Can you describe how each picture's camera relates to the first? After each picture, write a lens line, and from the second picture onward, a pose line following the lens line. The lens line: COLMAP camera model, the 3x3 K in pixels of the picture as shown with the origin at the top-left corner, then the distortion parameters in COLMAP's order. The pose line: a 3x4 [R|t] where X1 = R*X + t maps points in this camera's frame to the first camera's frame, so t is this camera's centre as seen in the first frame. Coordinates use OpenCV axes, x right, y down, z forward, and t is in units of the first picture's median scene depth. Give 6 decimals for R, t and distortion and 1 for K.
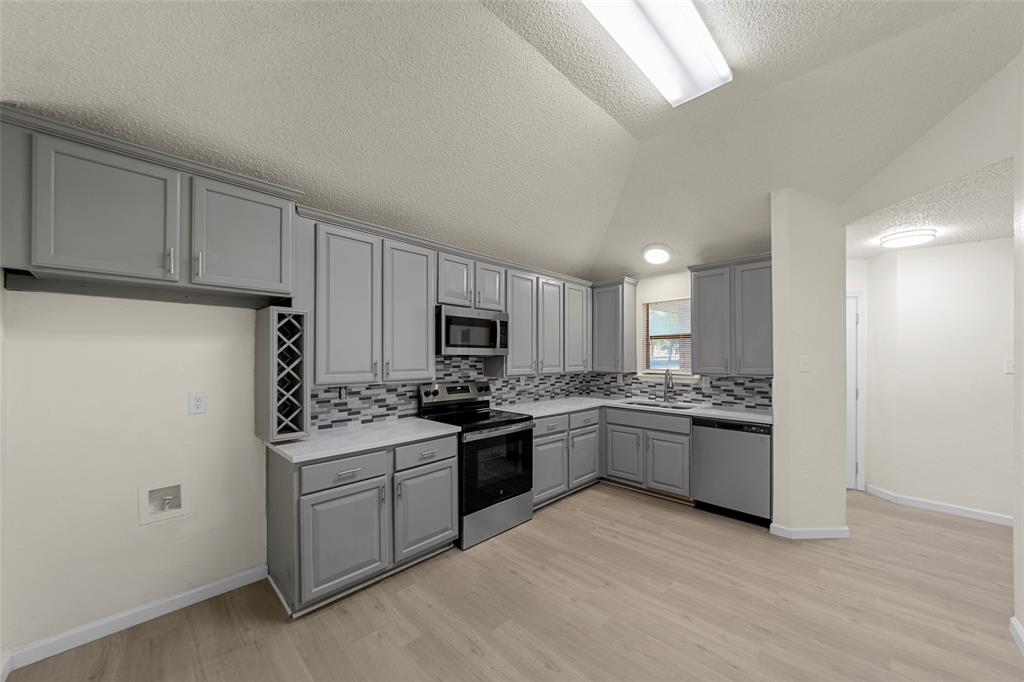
lens RADIAL K [[370.1, 0, 521.8], [0, 370.1, 354.2], [0, 0, 1]] dist [0.003466, -0.000250]
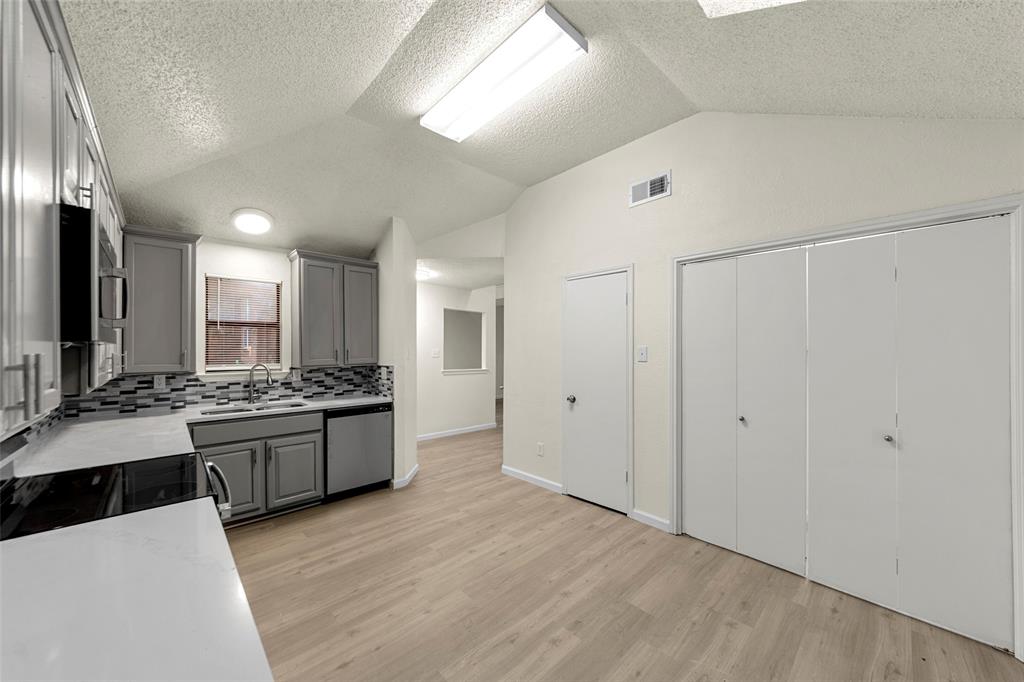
lens RADIAL K [[370.1, 0, 509.5], [0, 370.1, 346.2], [0, 0, 1]] dist [0.003466, -0.000250]
pose [[0.059579, 0.007033, 0.998199, -0.479257], [-0.002461, 0.999973, -0.006898, 0.006999], [-0.998221, -0.002046, 0.059595, 0.462459]]
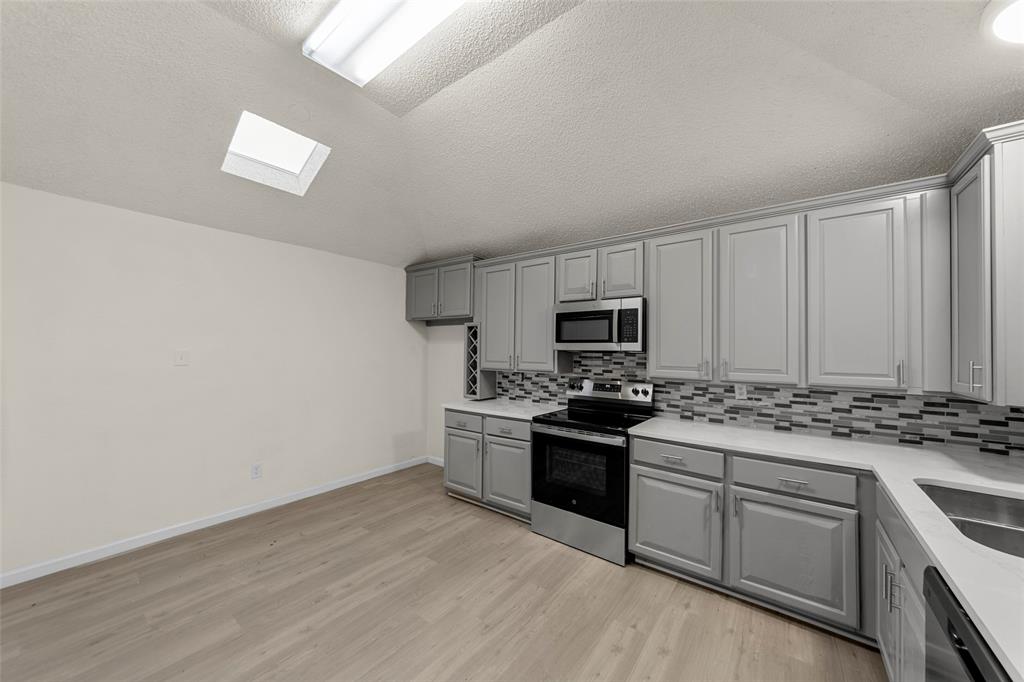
lens RADIAL K [[370.1, 0, 515.5], [0, 370.1, 345.2], [0, 0, 1]] dist [0.003466, -0.000250]
pose [[0.111699, -0.011704, -0.993673, 0.709864], [-0.004647, 0.999914, -0.012300, 0.001084], [0.993731, 0.005991, 0.111634, 0.643600]]
